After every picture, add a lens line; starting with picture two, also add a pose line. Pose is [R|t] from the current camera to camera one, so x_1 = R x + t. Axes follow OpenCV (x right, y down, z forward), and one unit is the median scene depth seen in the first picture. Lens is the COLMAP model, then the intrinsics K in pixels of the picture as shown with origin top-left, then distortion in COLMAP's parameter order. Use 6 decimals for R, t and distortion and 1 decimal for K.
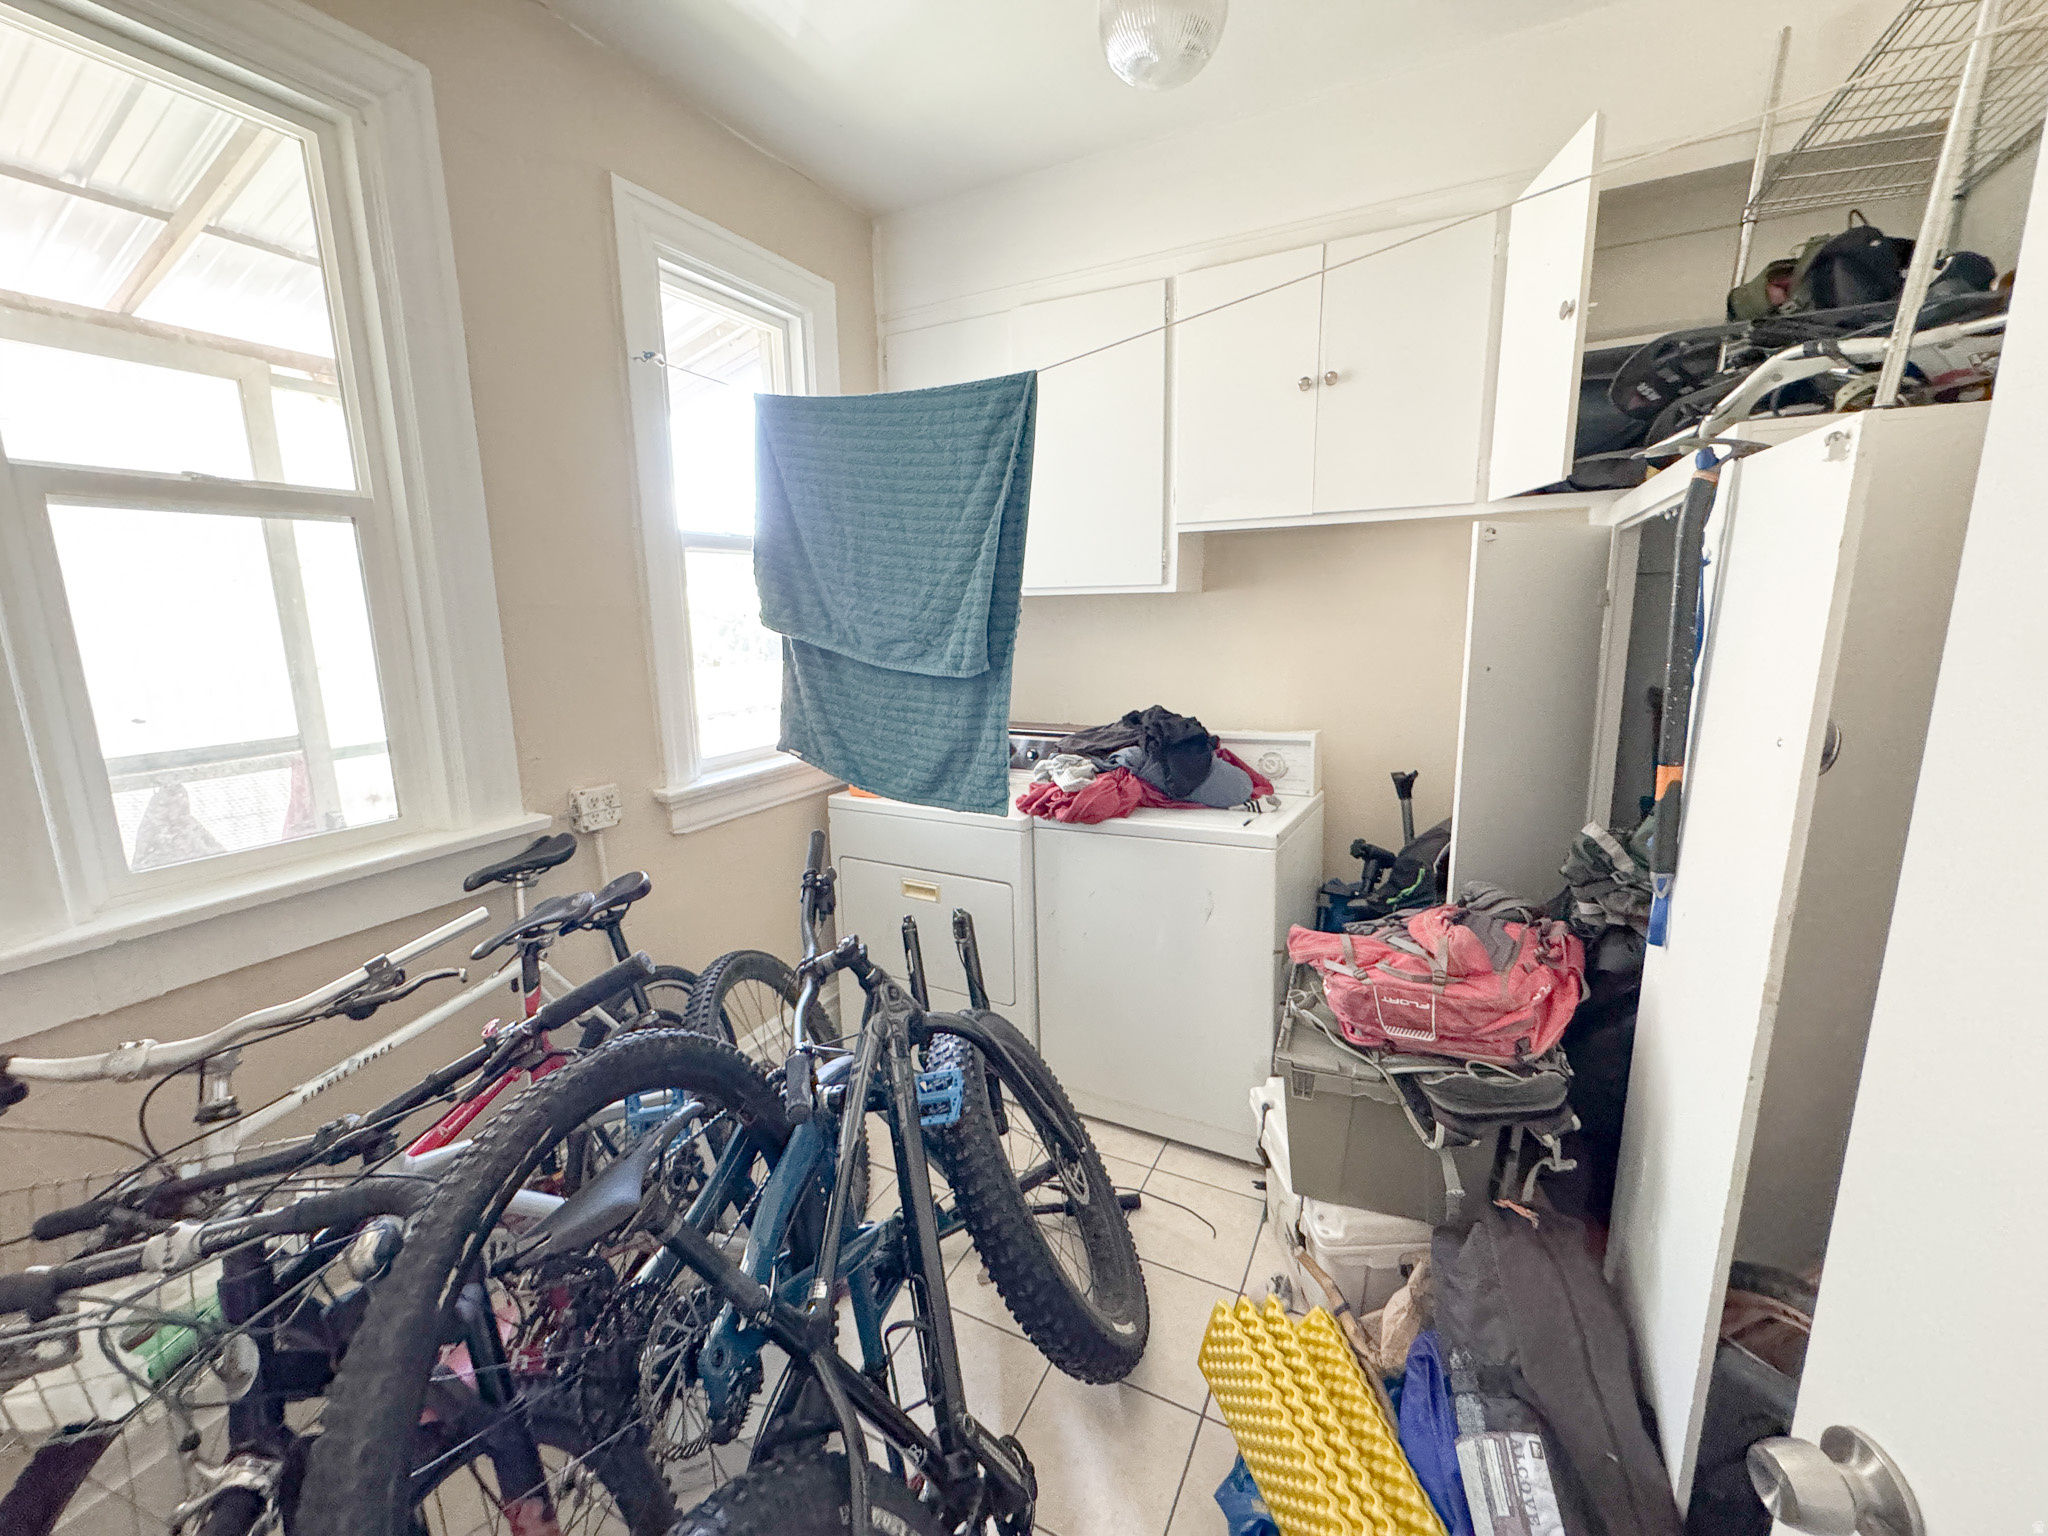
lens RADIAL K [[821.3, 0, 1020.9], [0, 821.3, 763.5], [0, 0, 1]] dist [-0.002404, 0.000003]
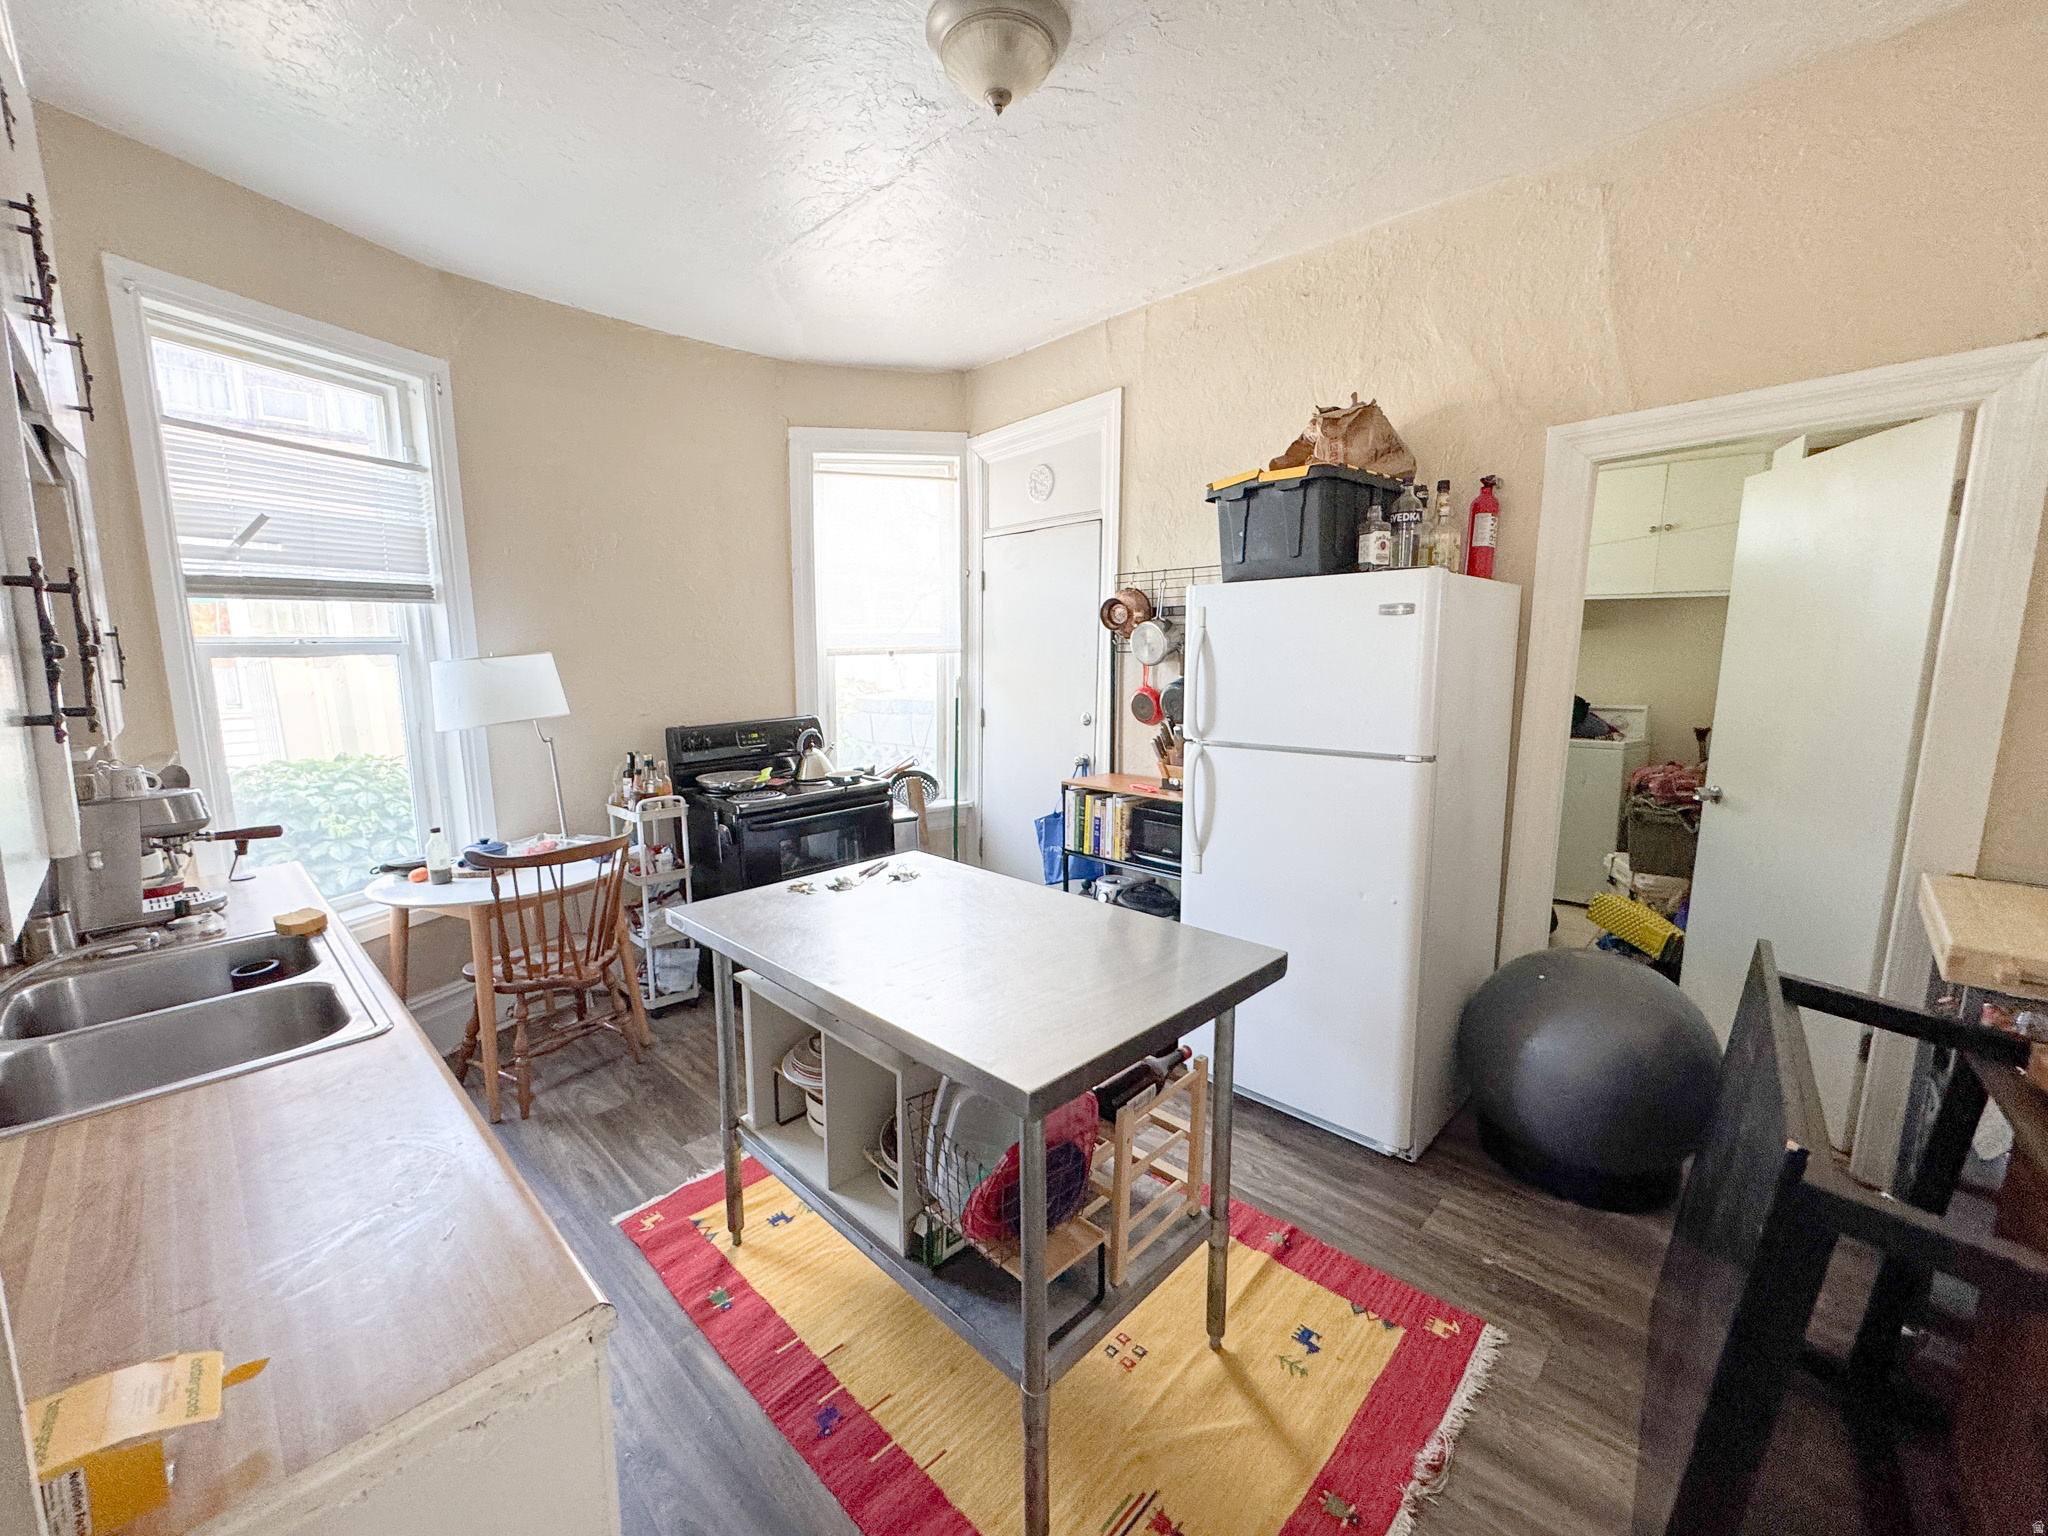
lens RADIAL K [[821.3, 0, 1020.9], [0, 821.3, 763.5], [0, 0, 1]] dist [-0.002404, 0.000003]
pose [[0.955537, 0.067536, -0.287034, -0.507745], [-0.075889, 0.996953, -0.018064, 0.258524], [0.284939, 0.039044, 0.957750, -1.315612]]
